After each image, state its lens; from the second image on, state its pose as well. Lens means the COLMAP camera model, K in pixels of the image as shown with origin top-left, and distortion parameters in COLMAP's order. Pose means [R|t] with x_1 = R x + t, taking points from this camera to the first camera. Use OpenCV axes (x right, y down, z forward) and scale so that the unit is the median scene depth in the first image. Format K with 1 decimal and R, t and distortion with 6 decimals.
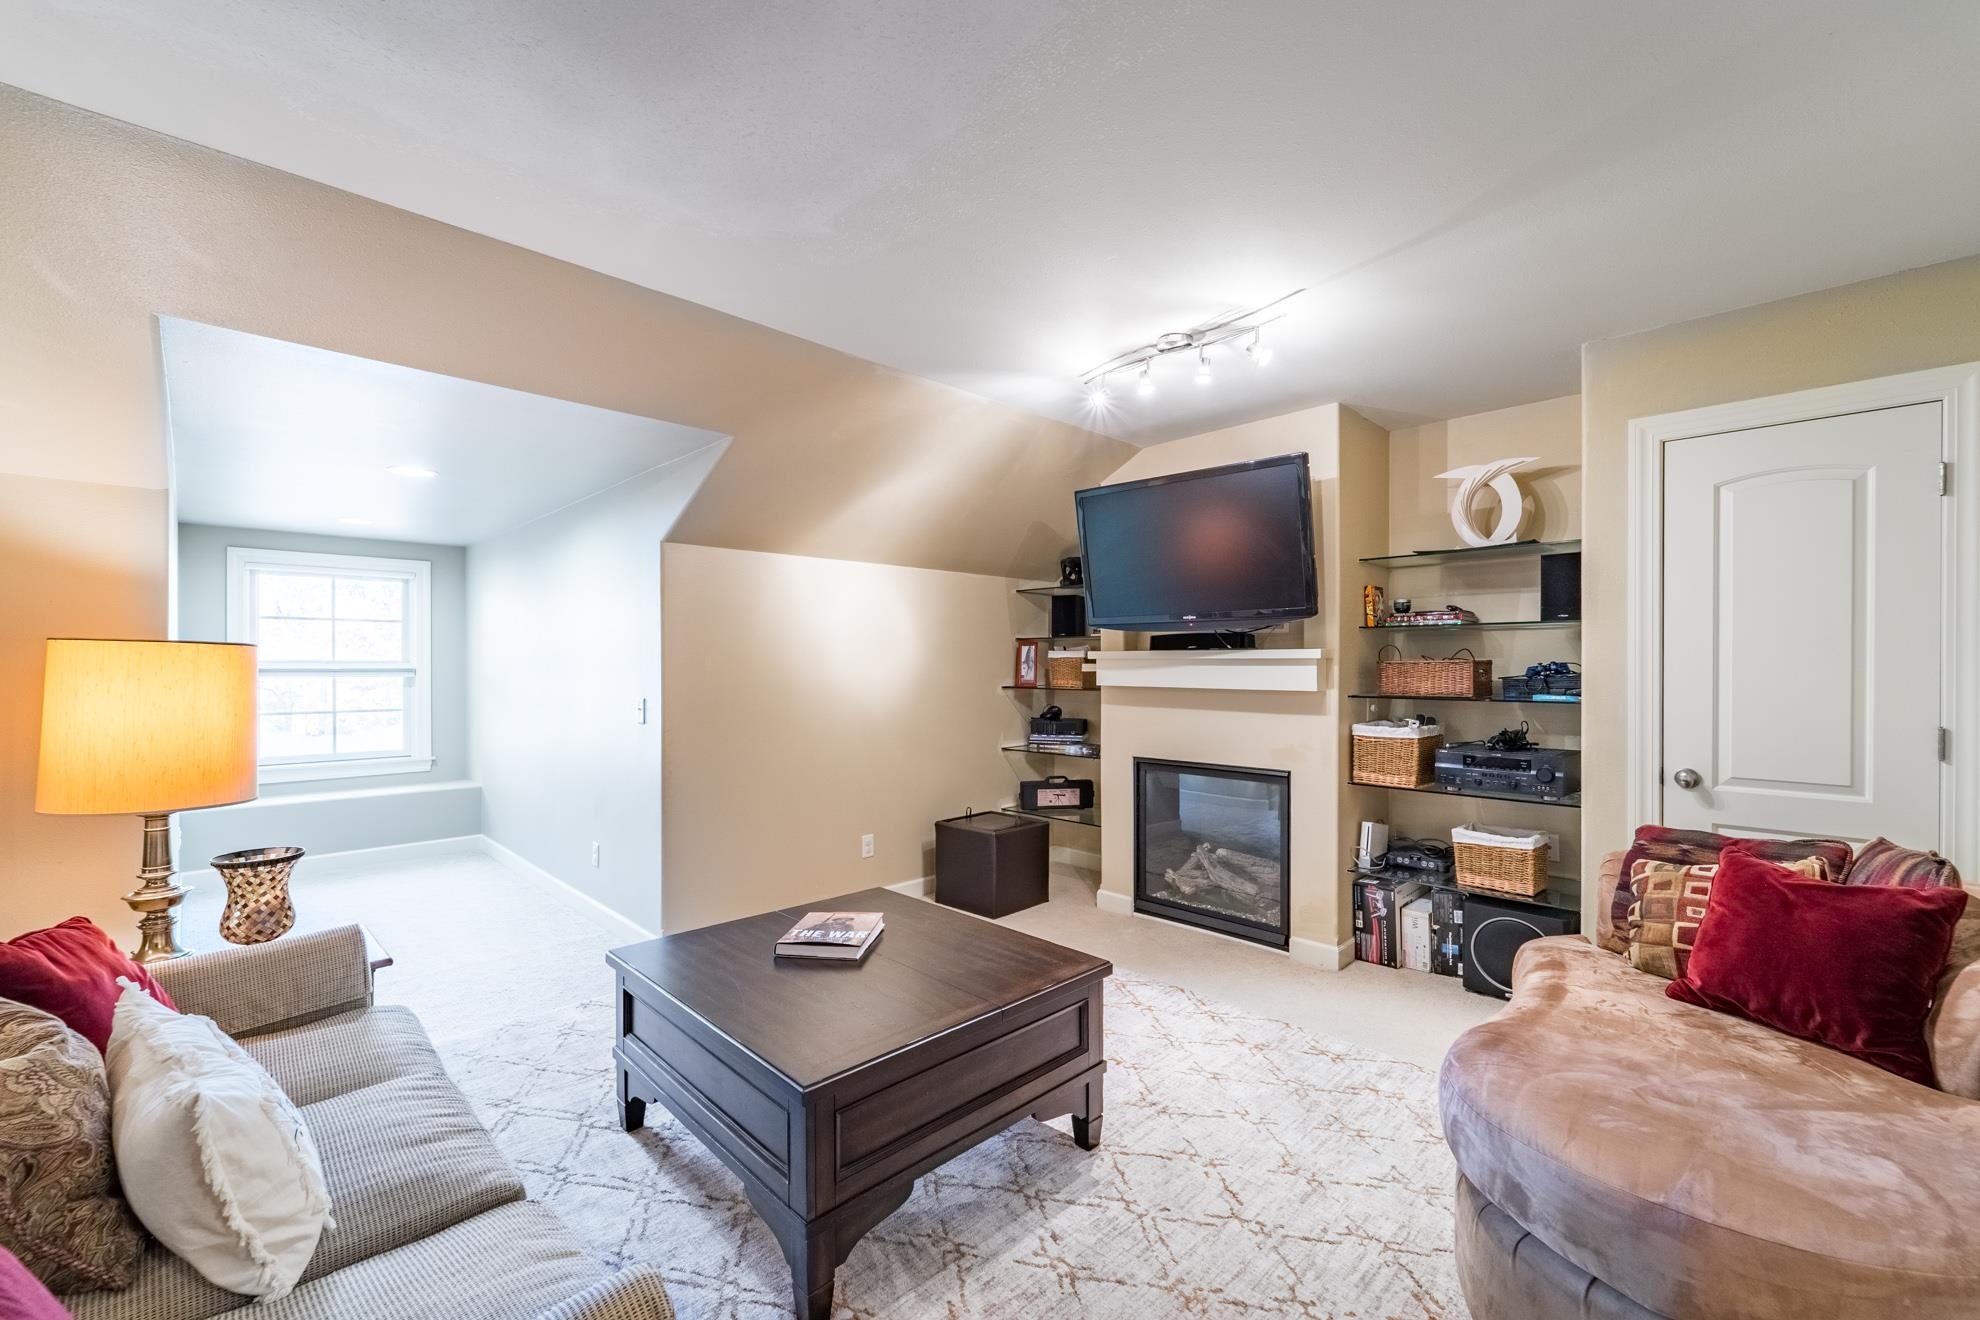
lens RADIAL K [[821.7, 0, 983.3], [0, 821.7, 662.4], [0, 0, 1]] dist [-0.002116, -0.001101]
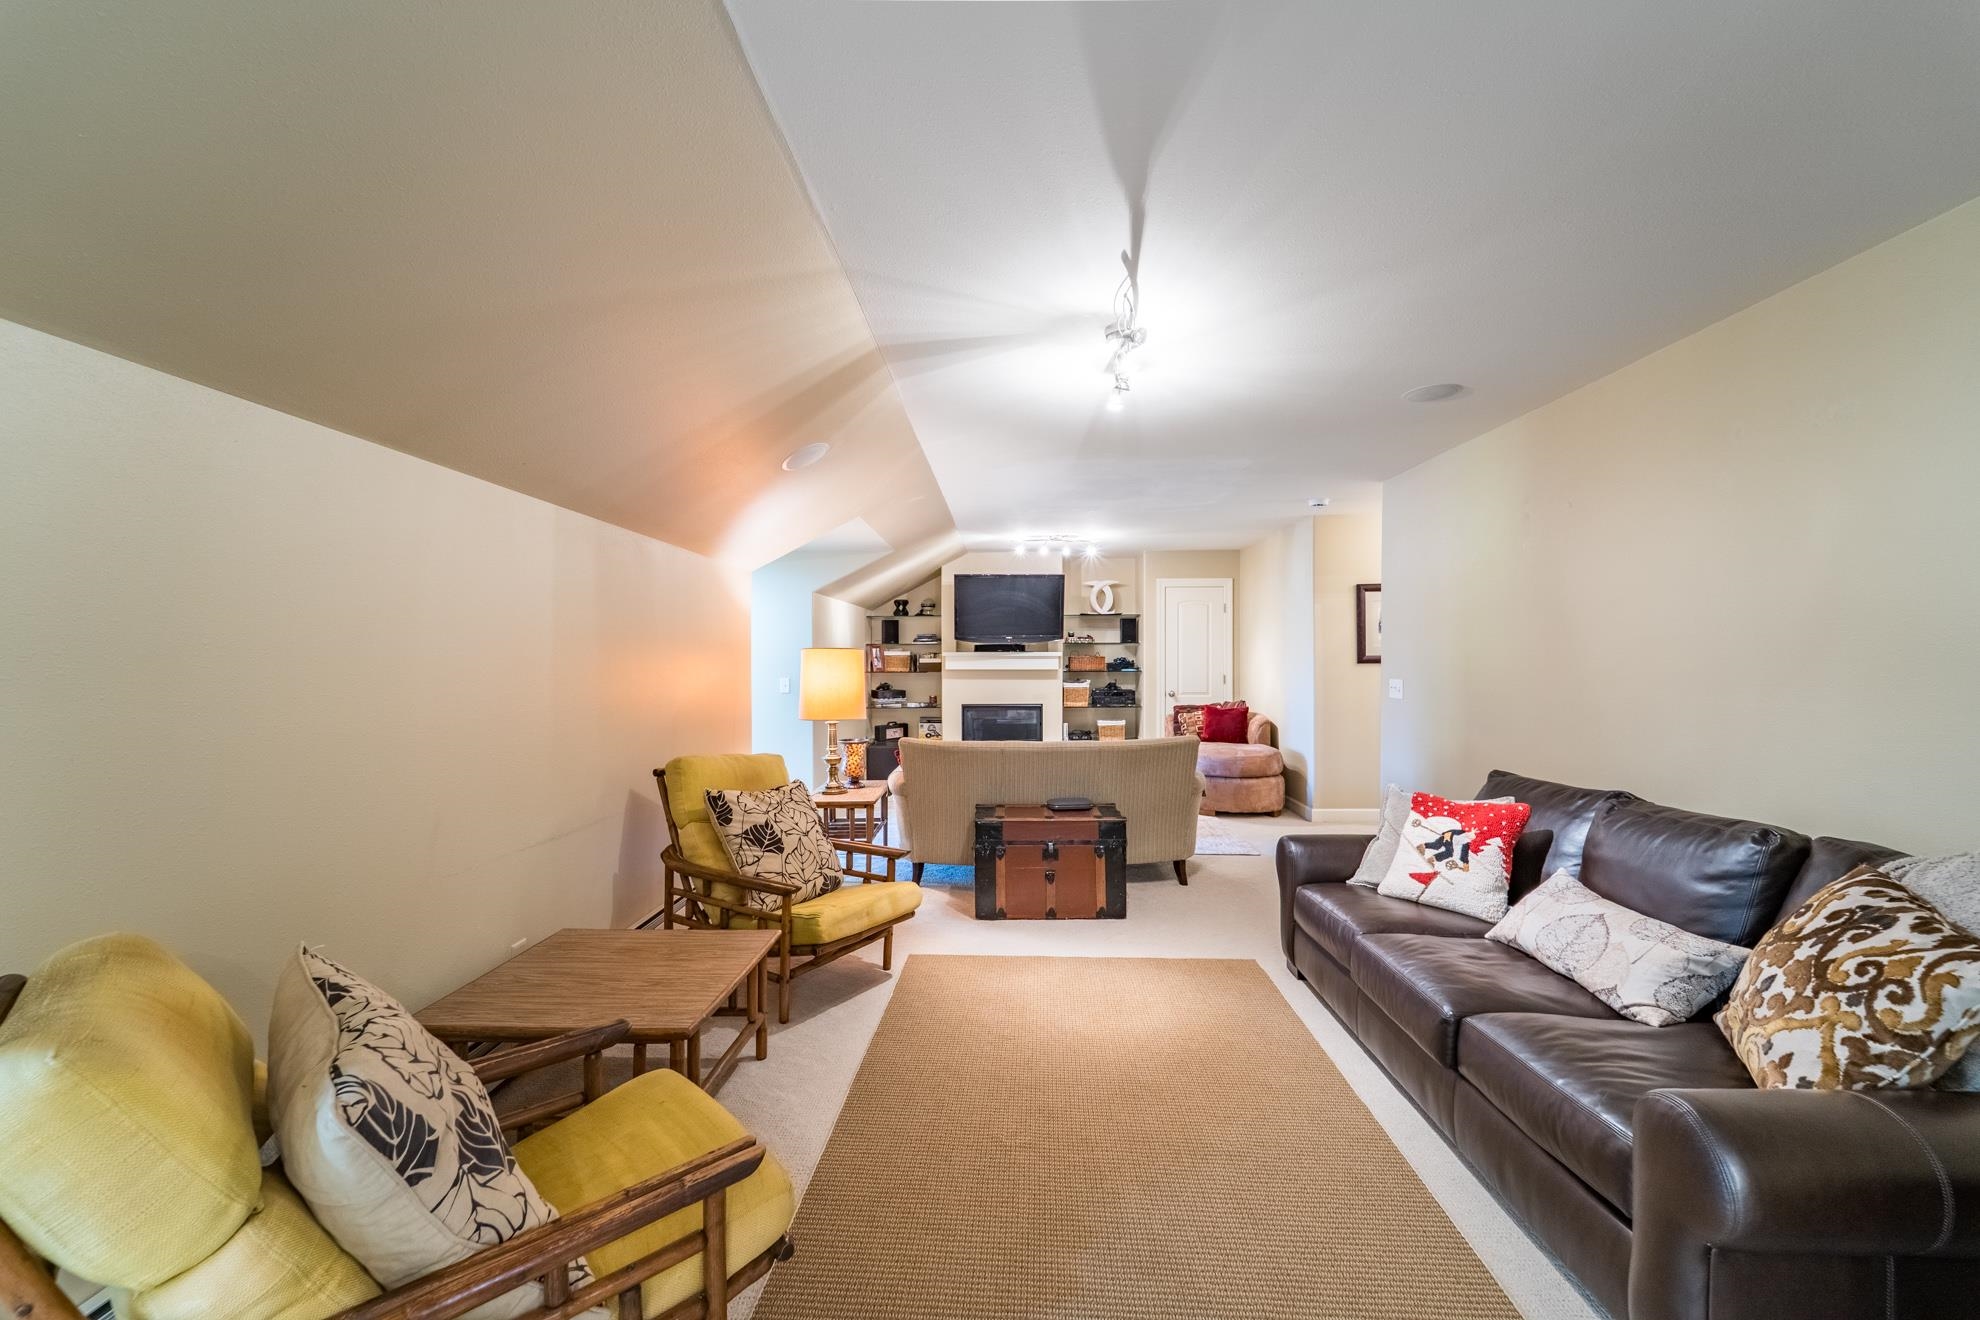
lens RADIAL K [[821.7, 0, 996.5], [0, 821.7, 661.9], [0, 0, 1]] dist [-0.002116, -0.001101]
pose [[0.710741, -0.003039, 0.703447, -1.389228], [-0.000254, 0.999989, 0.004576, 0.001309], [-0.703453, -0.003432, 0.710733, -0.584843]]
